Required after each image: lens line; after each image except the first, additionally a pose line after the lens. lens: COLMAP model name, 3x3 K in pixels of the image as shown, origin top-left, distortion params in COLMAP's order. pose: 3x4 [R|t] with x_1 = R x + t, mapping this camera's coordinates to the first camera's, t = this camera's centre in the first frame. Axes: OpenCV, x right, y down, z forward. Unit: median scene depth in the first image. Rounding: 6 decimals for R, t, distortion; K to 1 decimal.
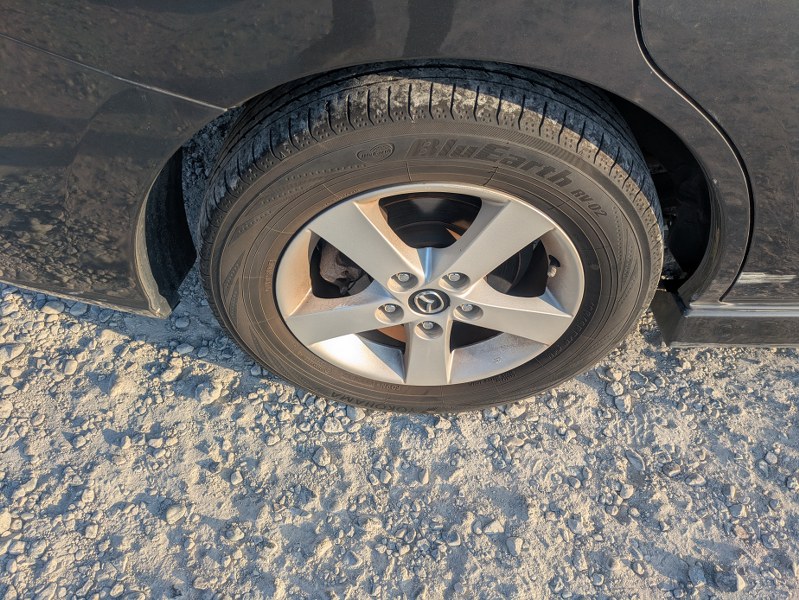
lens RADIAL K [[592.1, 0, 399.6], [0, 592.1, 299.7], [0, 0, 1]] dist [0.001095, -0.000260]
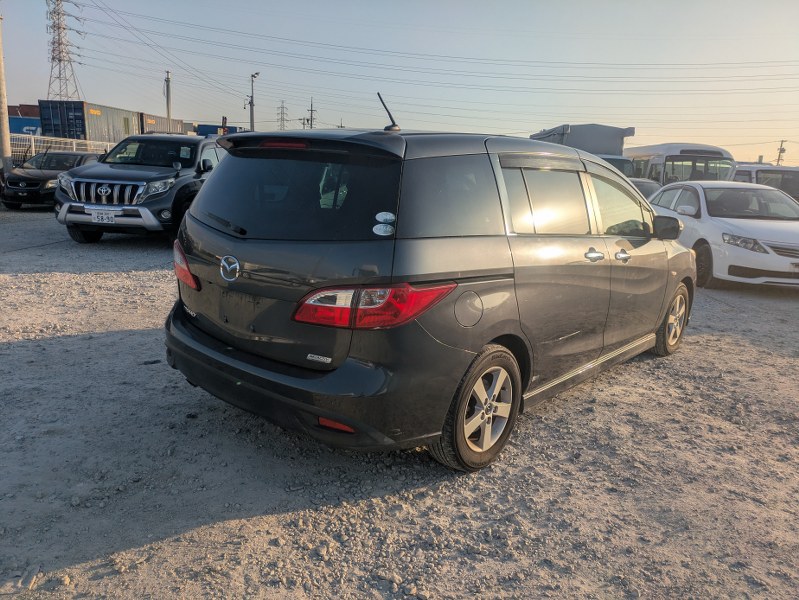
lens RADIAL K [[592.1, 0, 399.6], [0, 592.1, 300.2], [0, 0, 1]] dist [0.001095, -0.000260]
pose [[0.651680, -0.110163, 0.750452, -2.284578], [0.549687, 0.750343, -0.367192, 0.413962], [-0.522645, 0.651805, 0.549538, -0.856505]]
